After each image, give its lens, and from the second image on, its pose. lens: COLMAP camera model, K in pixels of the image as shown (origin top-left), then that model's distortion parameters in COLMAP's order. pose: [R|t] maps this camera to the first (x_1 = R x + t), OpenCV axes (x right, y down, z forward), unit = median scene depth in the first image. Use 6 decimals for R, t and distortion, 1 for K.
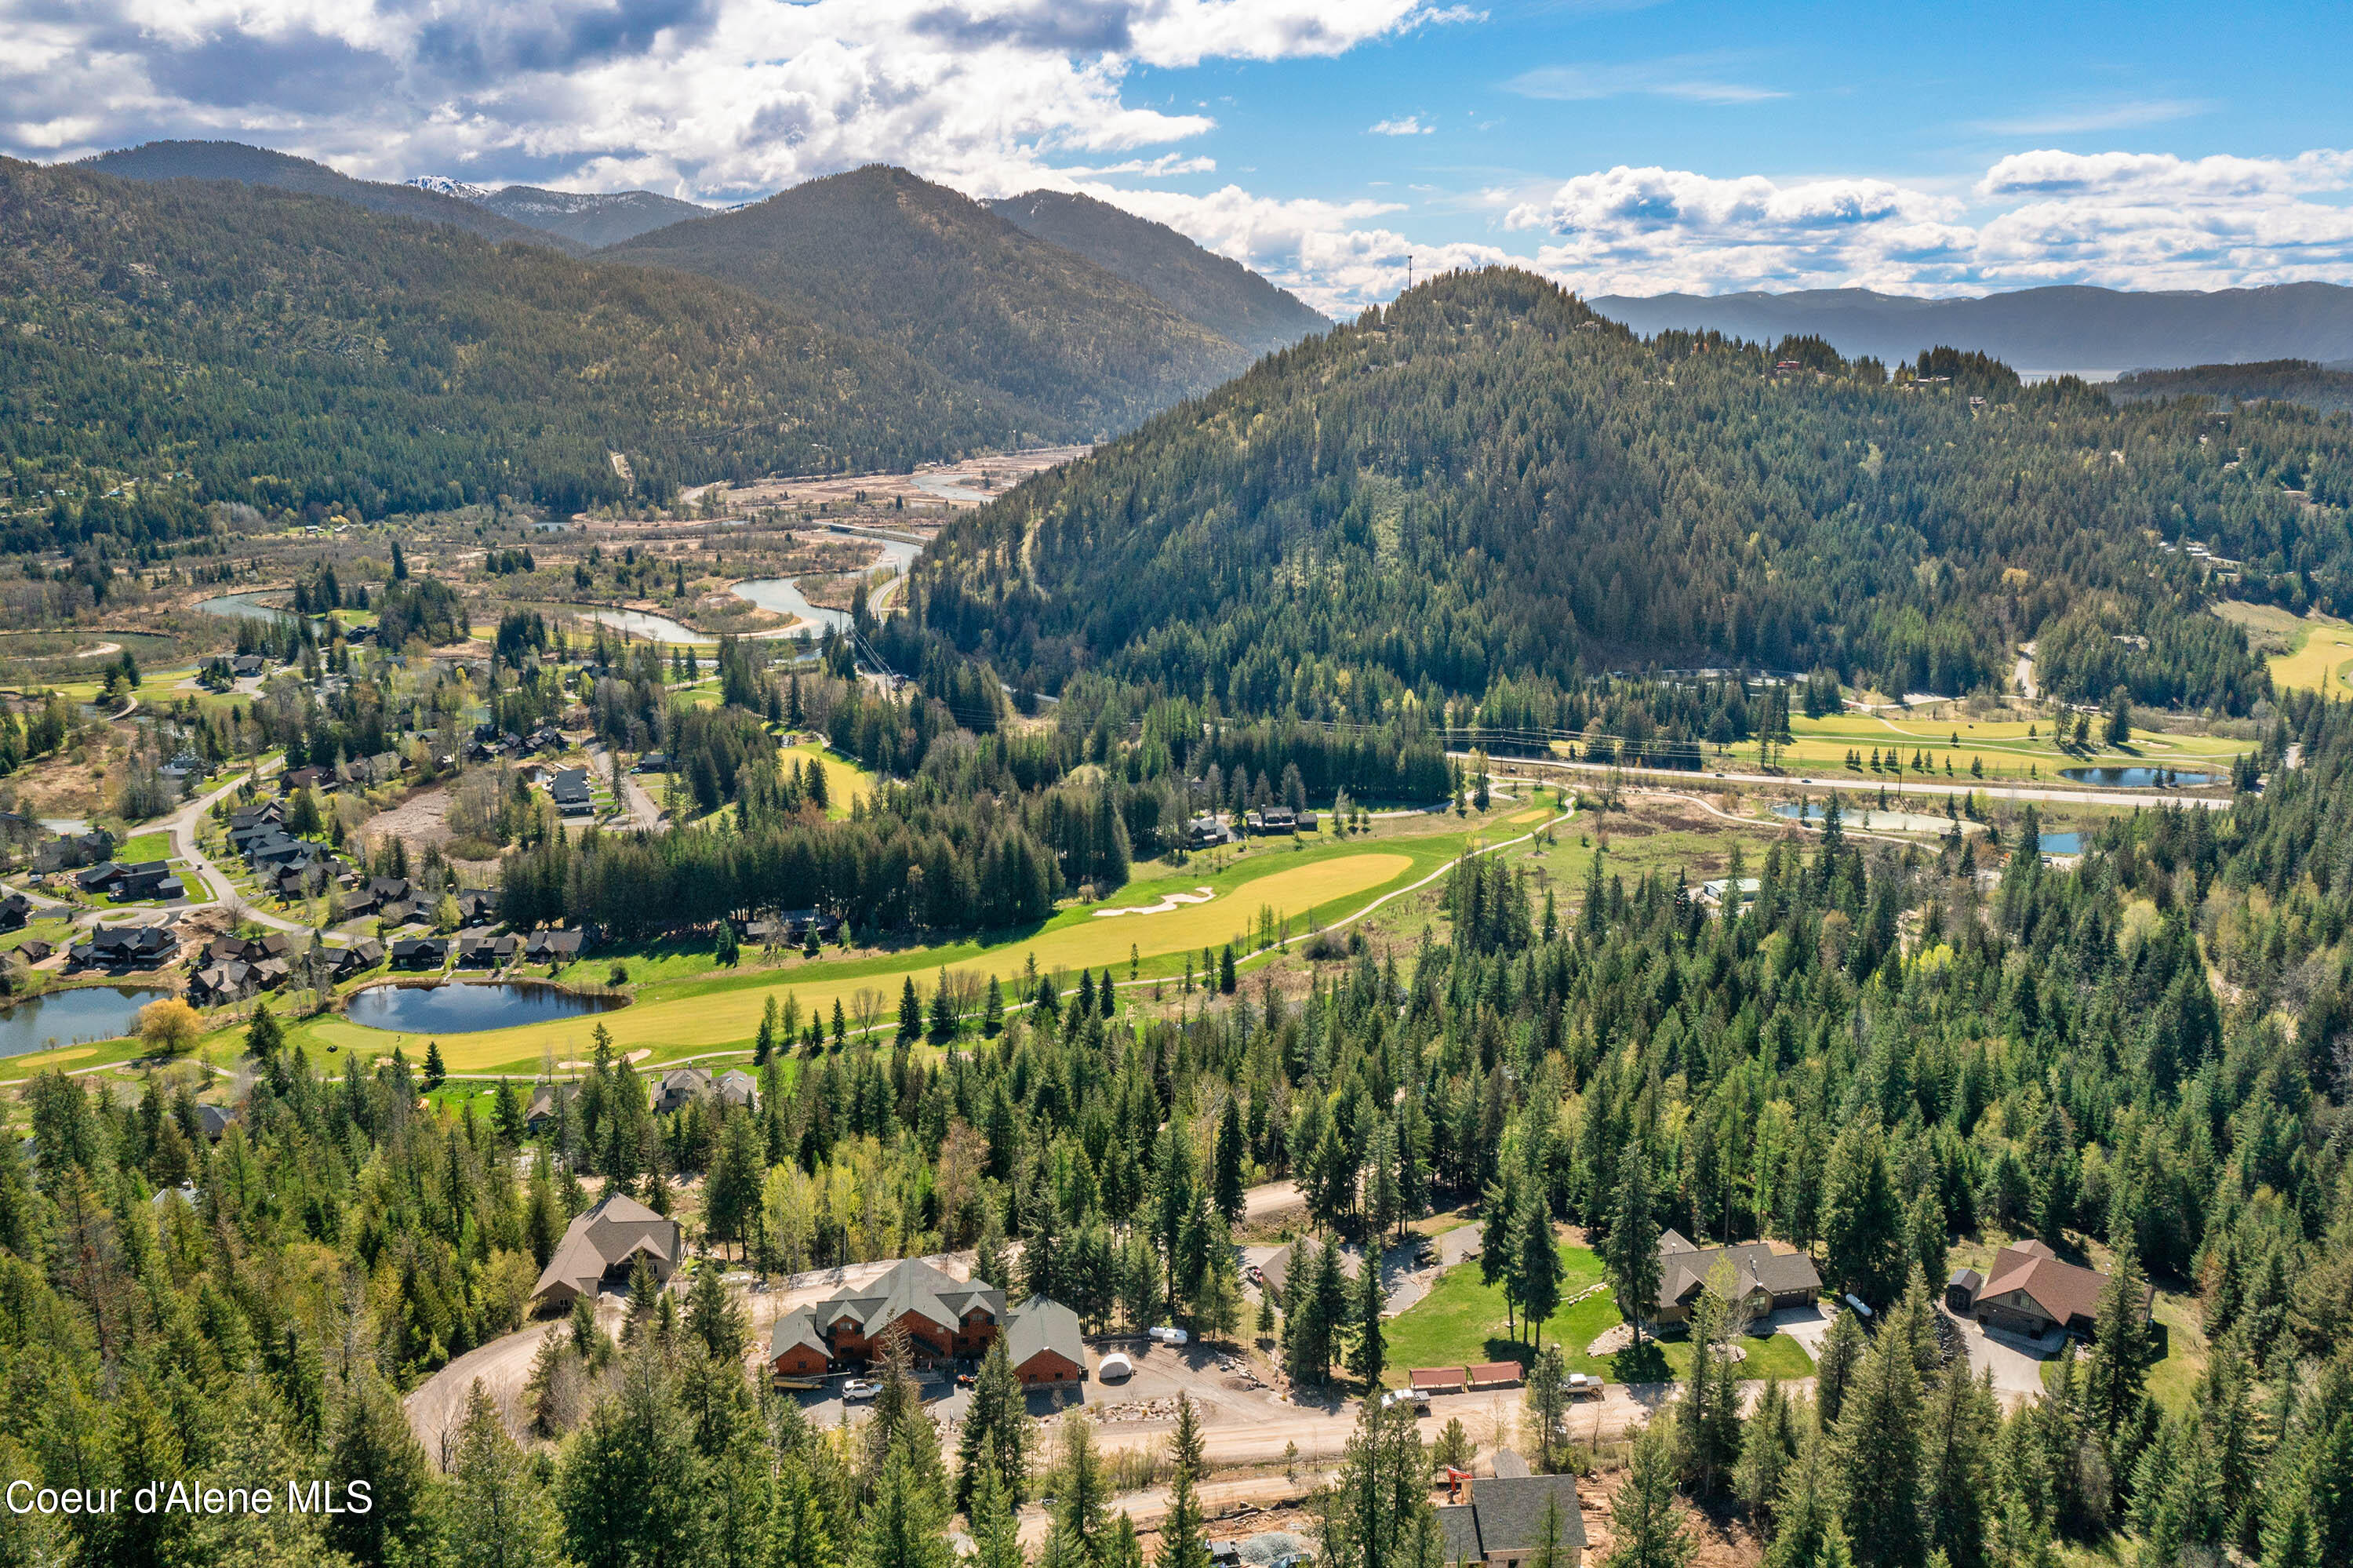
lens RADIAL K [[1900.1, 0, 1183.0], [0, 1900.1, 791.1], [0, 0, 1]] dist [-0.002023, -0.004535]
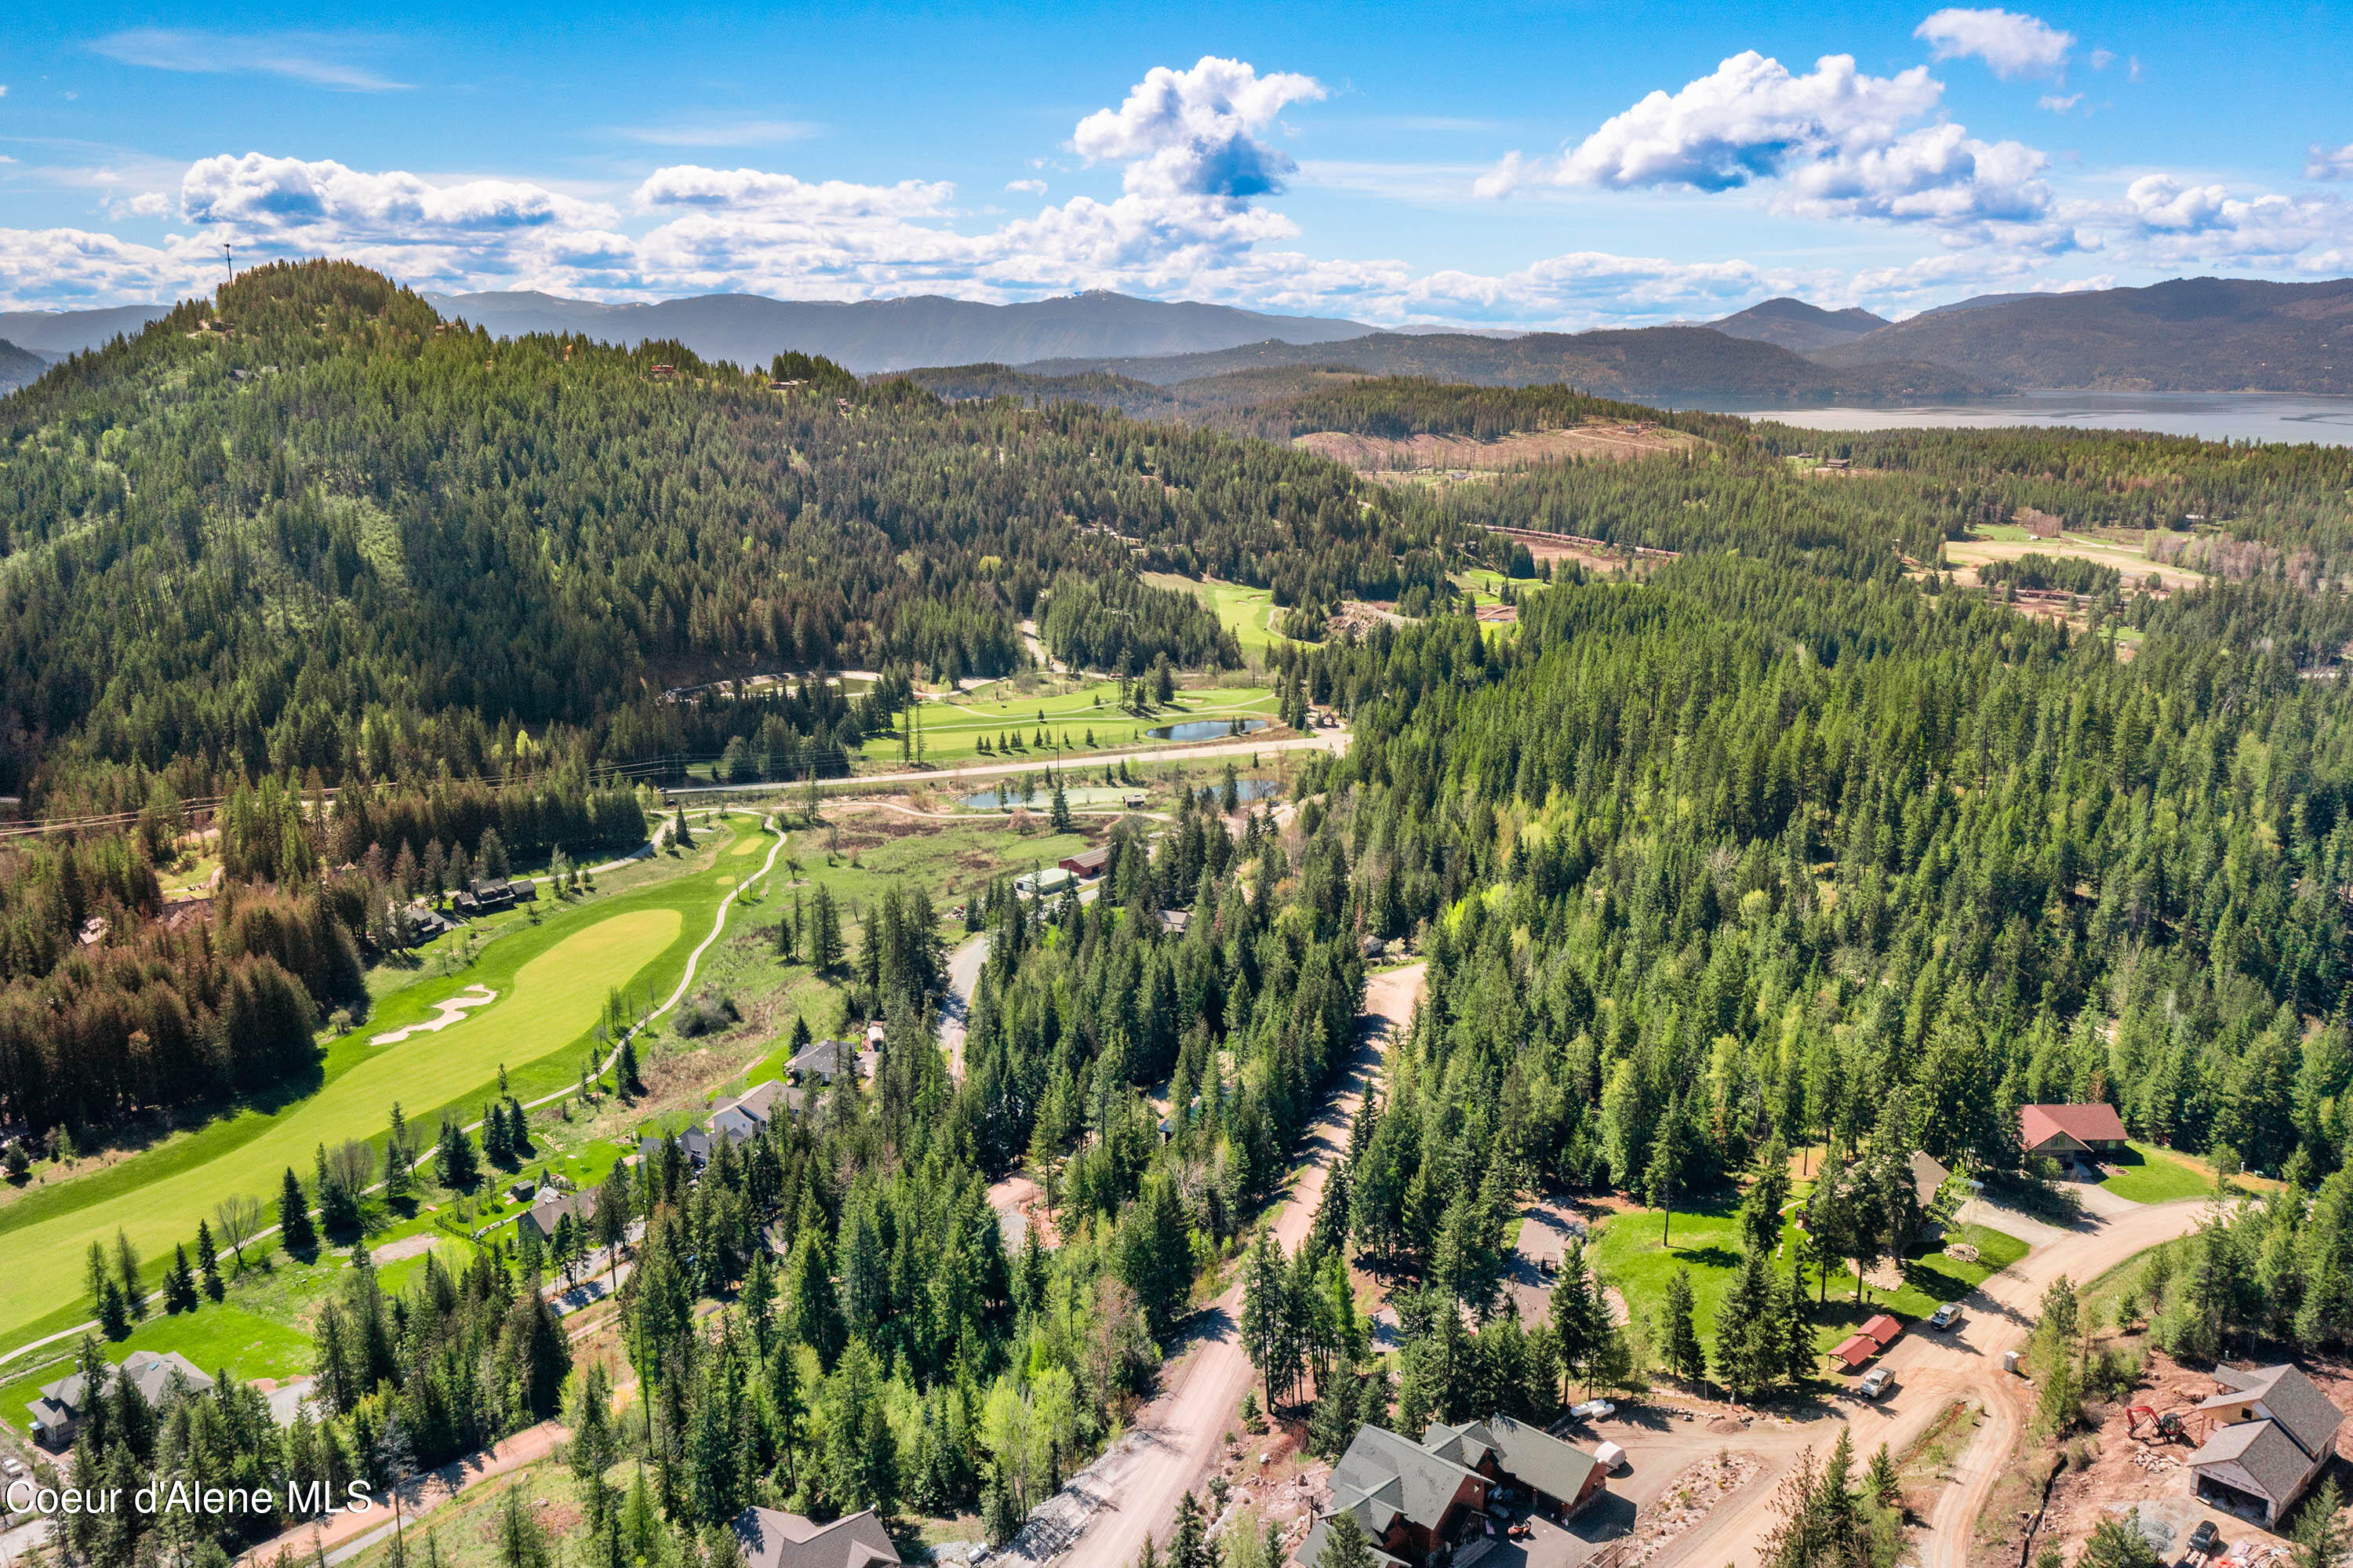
lens RADIAL K [[1900.1, 0, 1183.0], [0, 1900.1, 791.1], [0, 0, 1]] dist [-0.002023, -0.004535]
pose [[0.769363, -0.138795, 0.623551, -0.173420], [0.139750, 0.989036, 0.047718, -0.020739], [-0.623338, 0.050429, 0.780325, 0.089487]]
